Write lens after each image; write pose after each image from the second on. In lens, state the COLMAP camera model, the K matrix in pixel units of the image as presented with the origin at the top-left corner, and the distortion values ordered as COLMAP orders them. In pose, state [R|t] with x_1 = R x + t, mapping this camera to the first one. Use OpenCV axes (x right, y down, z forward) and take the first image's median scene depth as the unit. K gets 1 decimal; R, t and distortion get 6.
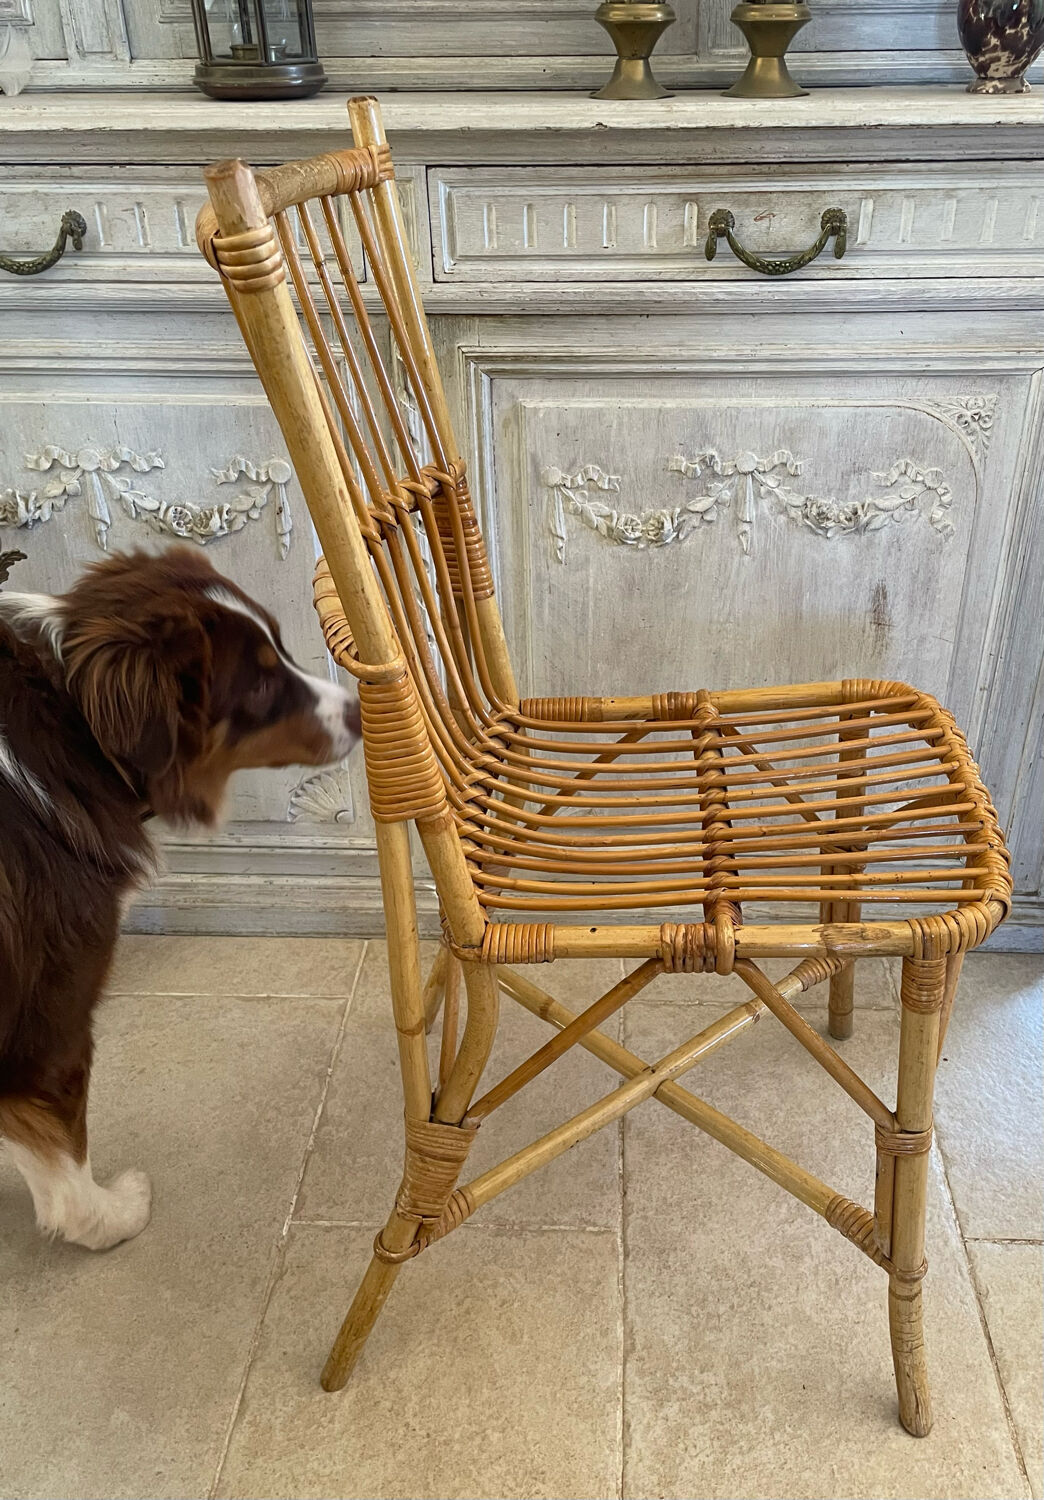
lens RADIAL K [[1297.4, 0, 564.7], [0, 1297.4, 764.4], [0, 0, 1]] dist [0.072718, -0.103851]
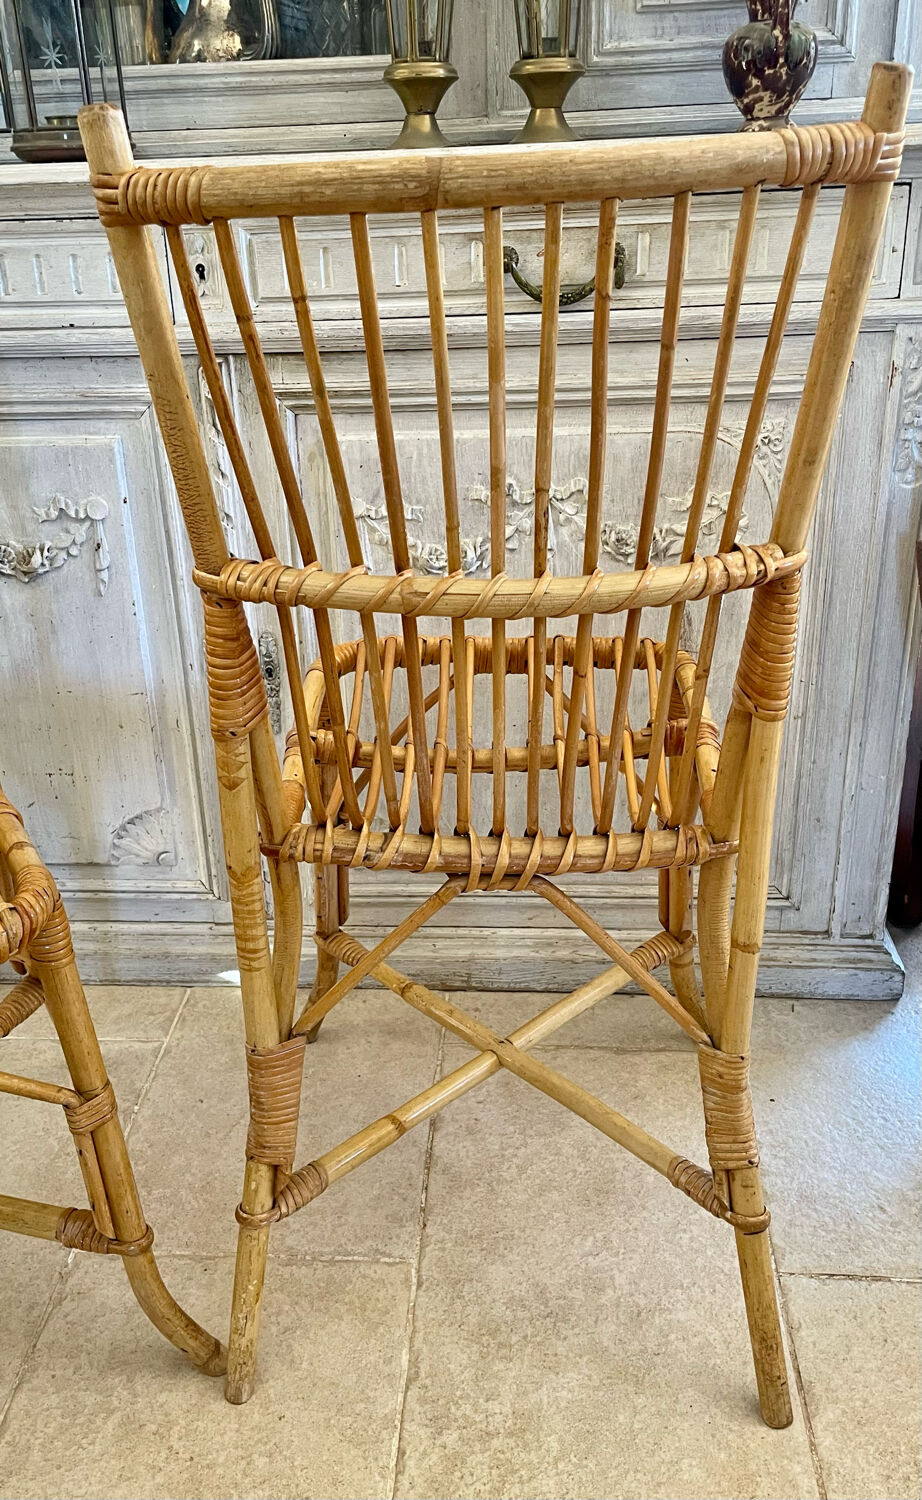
lens RADIAL K [[1306.5, 0, 421.1], [0, 1306.5, 750.3], [0, 0, 1]] dist [0.078496, -0.110245]
pose [[0.998717, -0.007513, -0.050077, 0.098073], [0.001017, 0.991706, -0.128521, 0.110552], [0.050627, 0.128305, 0.990442, -0.002346]]
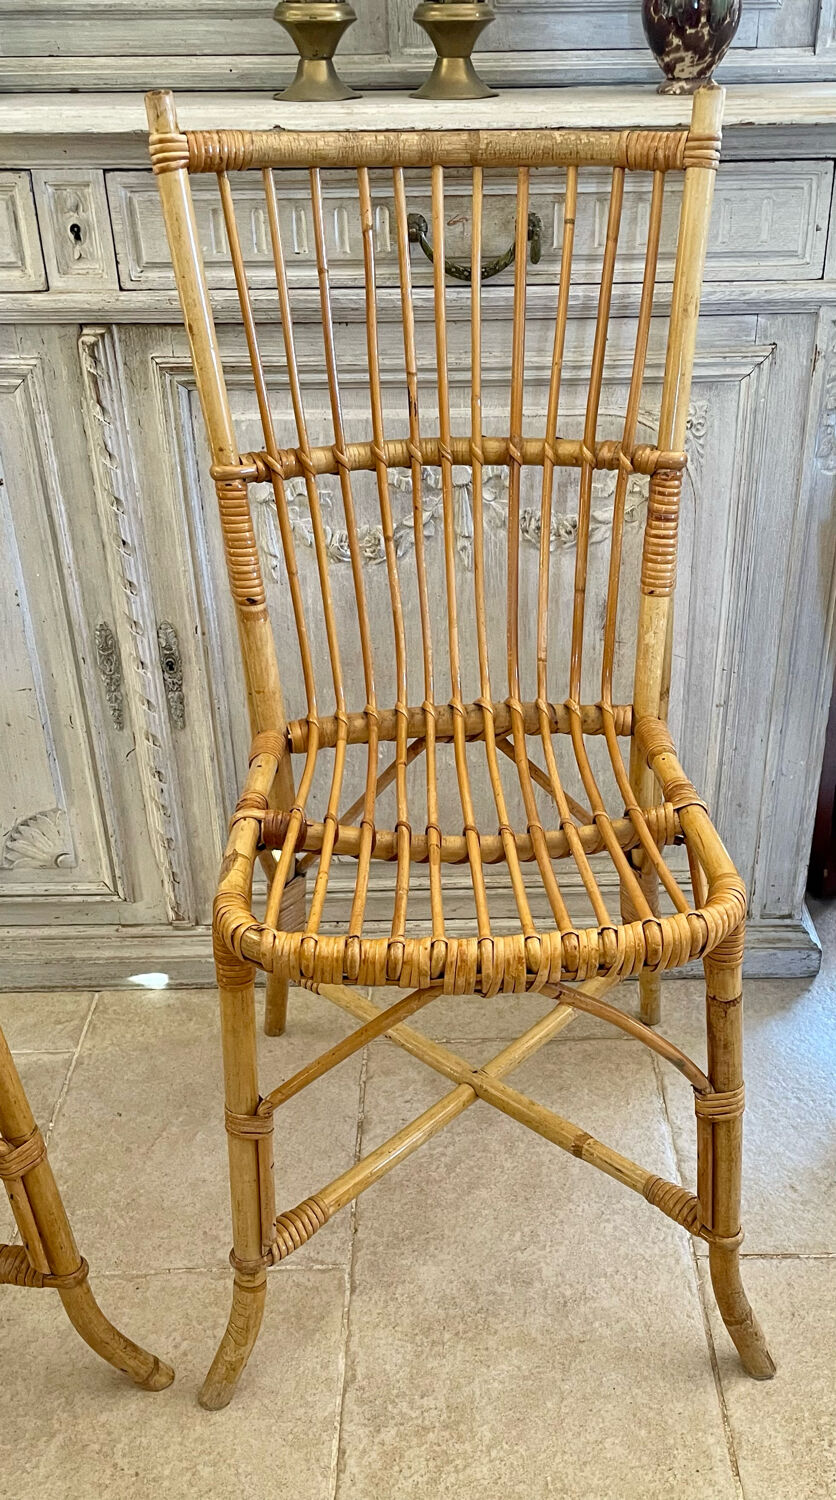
lens RADIAL K [[1445.7, 0, 482.8], [0, 1445.7, 835.6], [0, 0, 1]] dist [0.031632, 0.000000]
pose [[0.997871, -0.031258, 0.057243, 0.091186], [0.031238, 0.999511, 0.001248, 0.038309], [-0.057254, 0.000542, 0.998359, -0.081720]]
